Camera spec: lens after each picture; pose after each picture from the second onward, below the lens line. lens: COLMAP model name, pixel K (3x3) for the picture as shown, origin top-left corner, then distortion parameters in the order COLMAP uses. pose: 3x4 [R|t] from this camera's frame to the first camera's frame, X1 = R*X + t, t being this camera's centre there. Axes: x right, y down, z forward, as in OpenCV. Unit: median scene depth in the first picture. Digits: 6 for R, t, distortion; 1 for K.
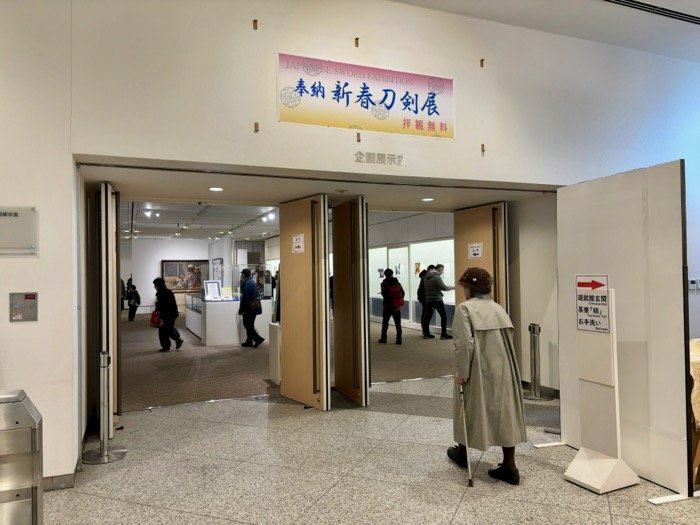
lens RADIAL K [[533.7, 0, 350.9], [0, 533.7, 263.2], [0, 0, 1]] dist [0.022970, -0.009218]
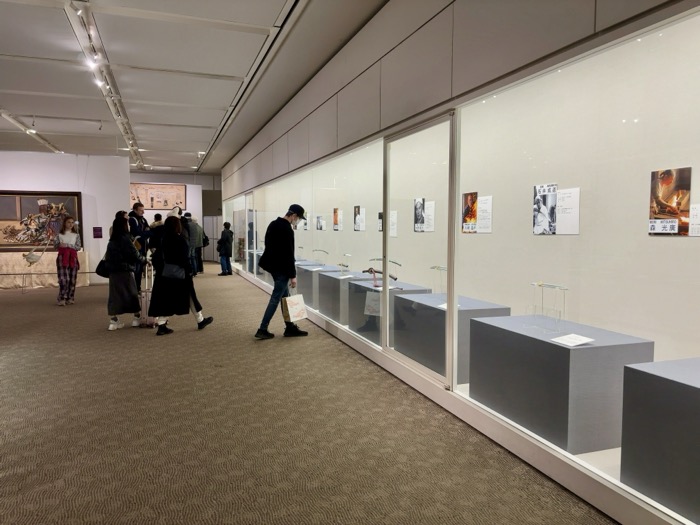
lens RADIAL K [[533.7, 0, 350.3], [0, 533.7, 263.4], [0, 0, 1]] dist [0.022970, -0.009218]
pose [[0.998108, 0.022617, -0.057175, 0.048080], [-0.017446, 0.995845, 0.089378, 0.012750], [0.058959, -0.088211, 0.994355, 0.469734]]
